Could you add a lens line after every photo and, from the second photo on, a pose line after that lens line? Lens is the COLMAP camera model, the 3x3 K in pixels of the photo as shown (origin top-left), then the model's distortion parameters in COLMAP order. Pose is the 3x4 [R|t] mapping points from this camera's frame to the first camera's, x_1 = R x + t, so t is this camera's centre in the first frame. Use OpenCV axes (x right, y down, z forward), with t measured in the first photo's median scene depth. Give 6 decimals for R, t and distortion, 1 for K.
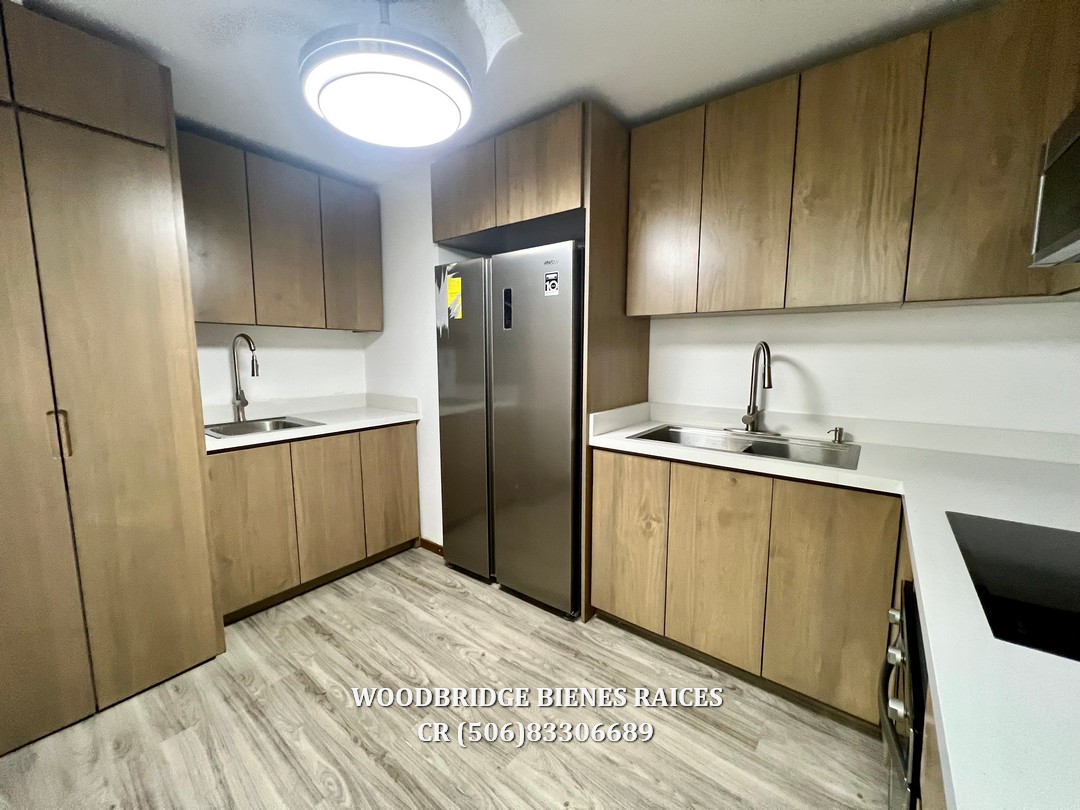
lens RADIAL K [[434.1, 0, 538.4], [0, 434.1, 403.3], [0, 0, 1]] dist [0.000622, 0.000368]
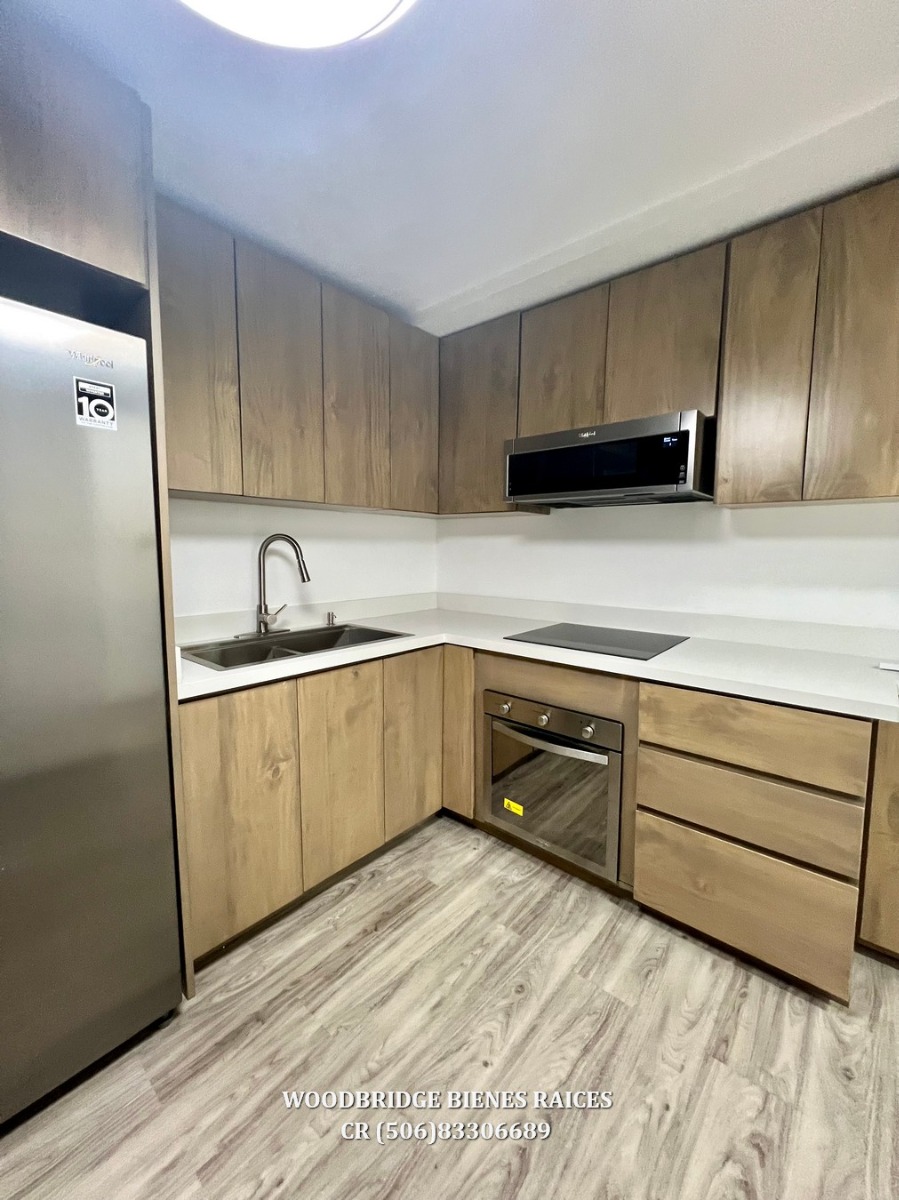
lens RADIAL K [[482.3, 0, 448.8], [0, 482.3, 597.3], [0, 0, 1]] dist [0.000622, 0.000368]
pose [[0.041746, -0.099219, 0.994190, -0.555551], [0.116676, 0.988733, 0.093775, -0.066771], [-0.992292, 0.112083, 0.052853, 0.634801]]
